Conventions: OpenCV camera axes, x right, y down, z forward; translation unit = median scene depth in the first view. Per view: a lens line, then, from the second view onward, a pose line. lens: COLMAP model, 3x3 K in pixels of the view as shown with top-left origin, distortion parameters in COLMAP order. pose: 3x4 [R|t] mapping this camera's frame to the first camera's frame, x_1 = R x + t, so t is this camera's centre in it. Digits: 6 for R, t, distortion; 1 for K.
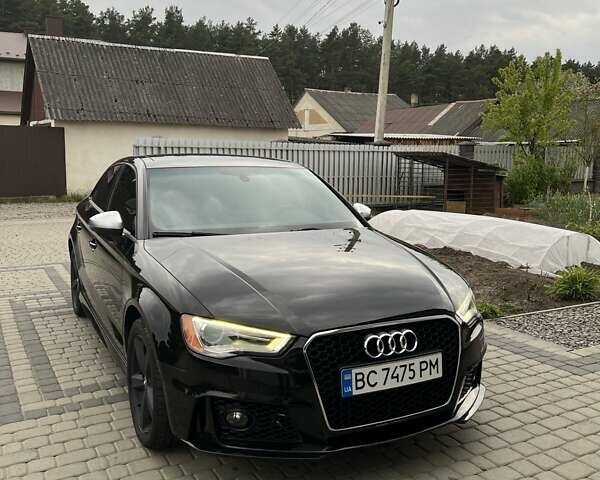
lens RADIAL K [[608.4, 0, 296.0], [0, 608.4, 243.4], [0, 0, 1]] dist [0.029302, 0.000000]
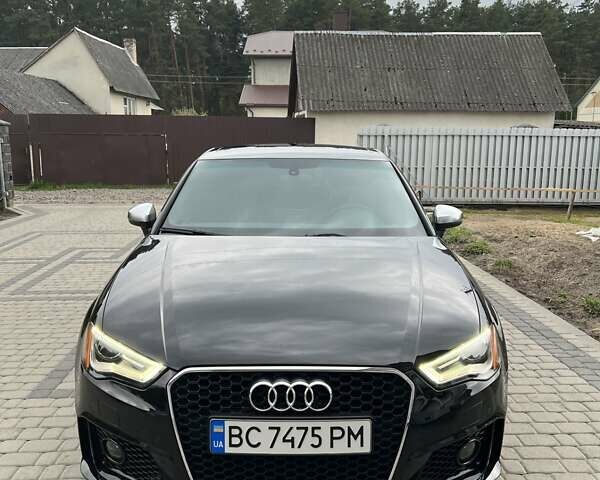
lens RADIAL K [[608.4, 0, 295.4], [0, 608.4, 241.3], [0, 0, 1]] dist [0.029302, 0.000000]
pose [[0.891009, 0.069813, -0.448586, 0.474669], [-0.062257, 0.997560, 0.031590, -0.051426], [0.449697, -0.000219, 0.893181, 0.310596]]
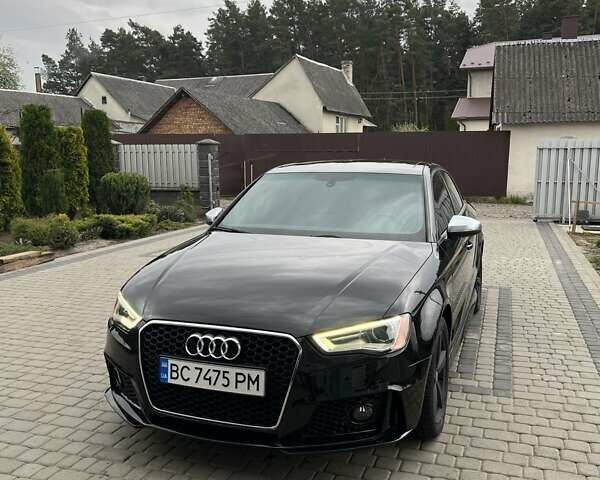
lens RADIAL K [[608.4, 0, 297.0], [0, 608.4, 240.9], [0, 0, 1]] dist [0.029302, 0.000000]
pose [[0.667535, 0.094089, -0.738610, 0.964667], [-0.098672, 0.994413, 0.037498, -0.064453], [0.738012, 0.047849, 0.673089, 0.389443]]
